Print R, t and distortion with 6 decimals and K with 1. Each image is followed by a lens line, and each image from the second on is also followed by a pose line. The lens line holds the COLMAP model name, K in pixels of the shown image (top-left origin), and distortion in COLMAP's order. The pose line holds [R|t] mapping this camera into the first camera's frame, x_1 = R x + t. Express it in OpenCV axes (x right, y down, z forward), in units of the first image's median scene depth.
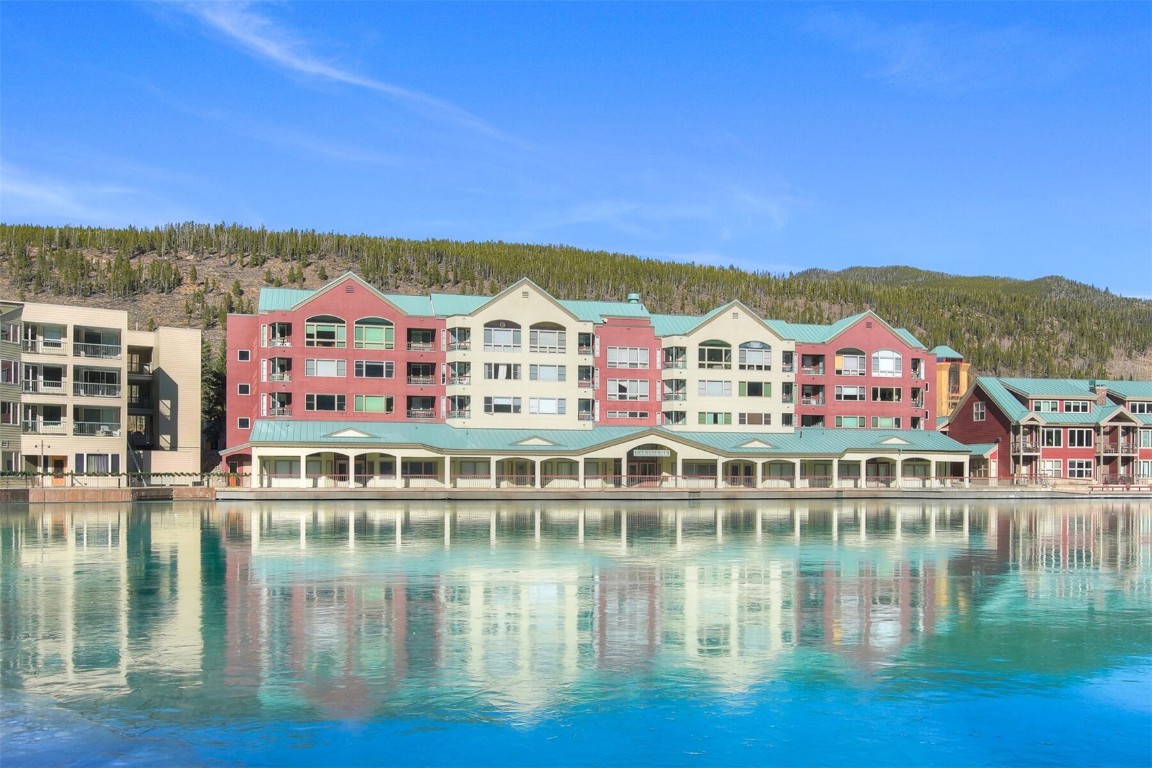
lens RADIAL K [[746.1, 0, 576.0], [0, 746.1, 458.7], [0, 0, 1]] dist [0.002776, -0.001871]
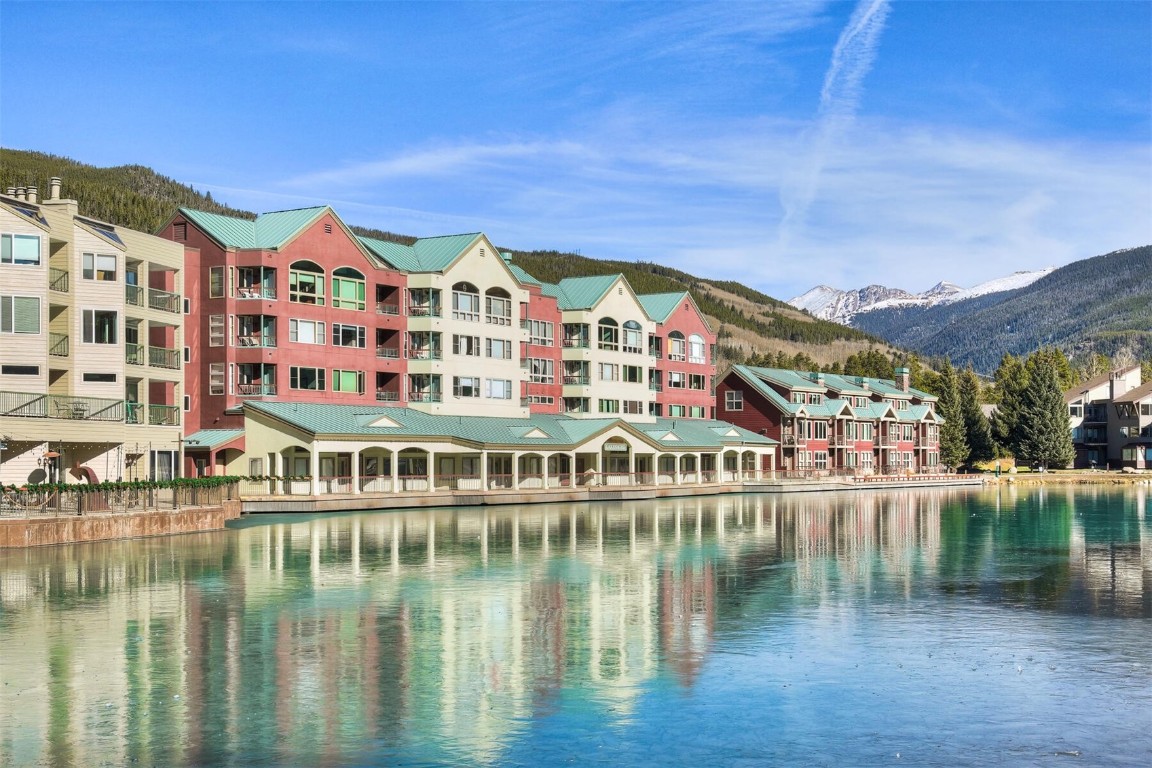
lens RADIAL K [[1537.4, 0, 576.0], [0, 1537.4, 384.0], [0, 0, 1]] dist [-0.030102, -0.013137]
pose [[0.686806, 0.027114, 0.726335, -1.186017], [0.004239, 0.999138, -0.041305, -0.006018], [-0.726828, 0.031448, 0.686099, -0.219988]]
